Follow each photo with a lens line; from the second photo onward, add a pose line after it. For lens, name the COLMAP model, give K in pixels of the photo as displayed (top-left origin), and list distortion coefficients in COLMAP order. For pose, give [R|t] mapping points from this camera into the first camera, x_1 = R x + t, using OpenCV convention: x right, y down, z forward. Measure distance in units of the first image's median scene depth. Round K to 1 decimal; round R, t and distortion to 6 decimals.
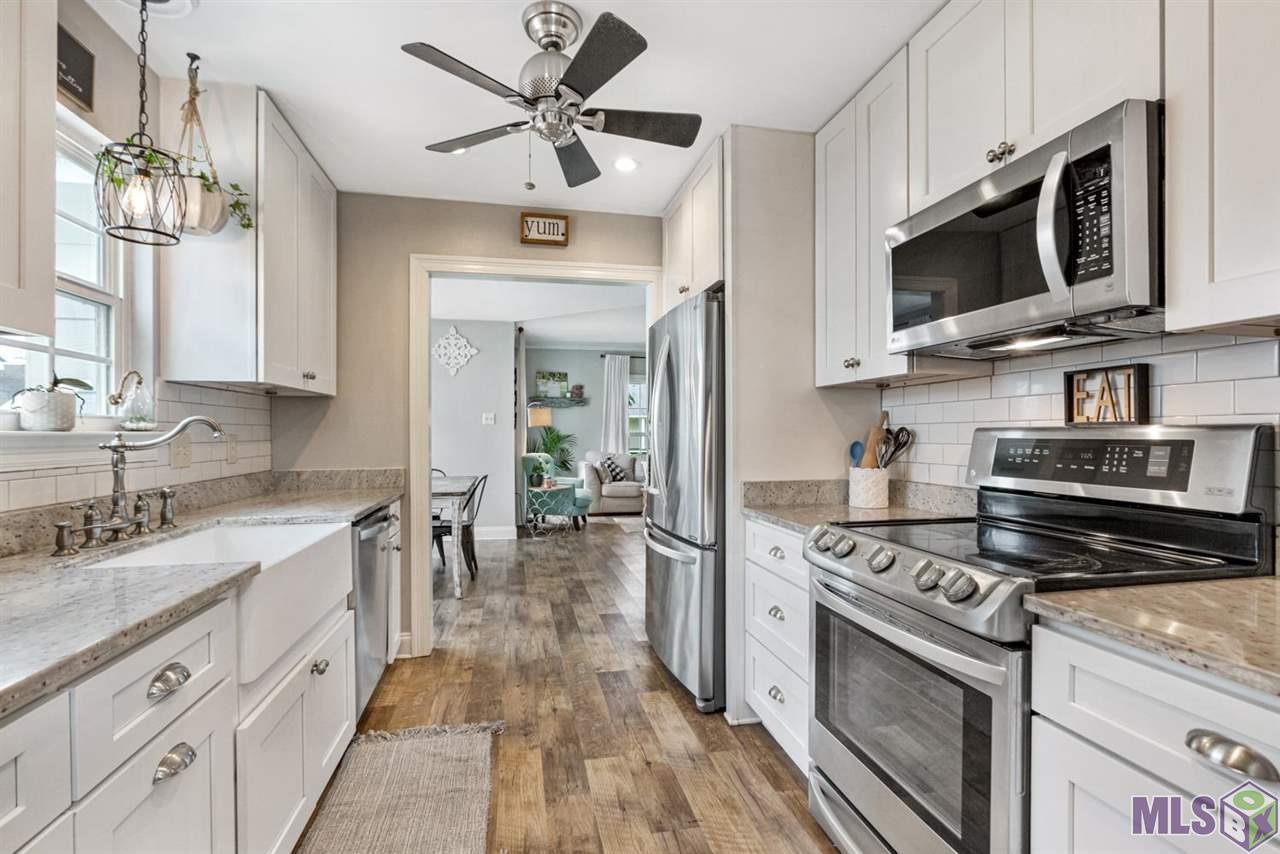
lens RADIAL K [[588.6, 0, 638.1], [0, 588.6, 429.0], [0, 0, 1]] dist [-0.014628, 0.003785]
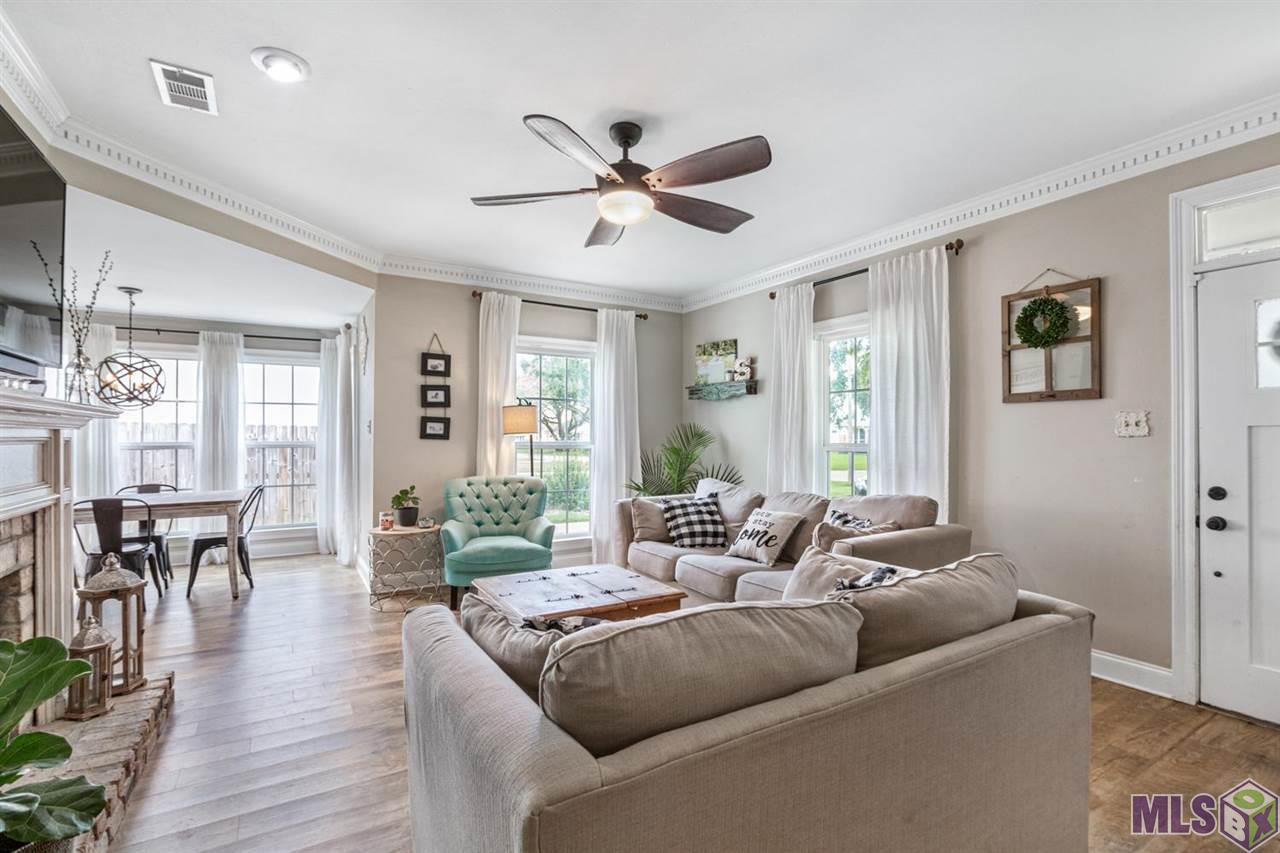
lens RADIAL K [[588.6, 0, 638.8], [0, 588.6, 434.6], [0, 0, 1]] dist [-0.014628, 0.003785]
pose [[0.336157, -0.001424, -0.941805, 0.387930], [0.002087, 0.999998, -0.000766, -0.001533], [0.941804, -0.001708, 0.336159, 0.717403]]
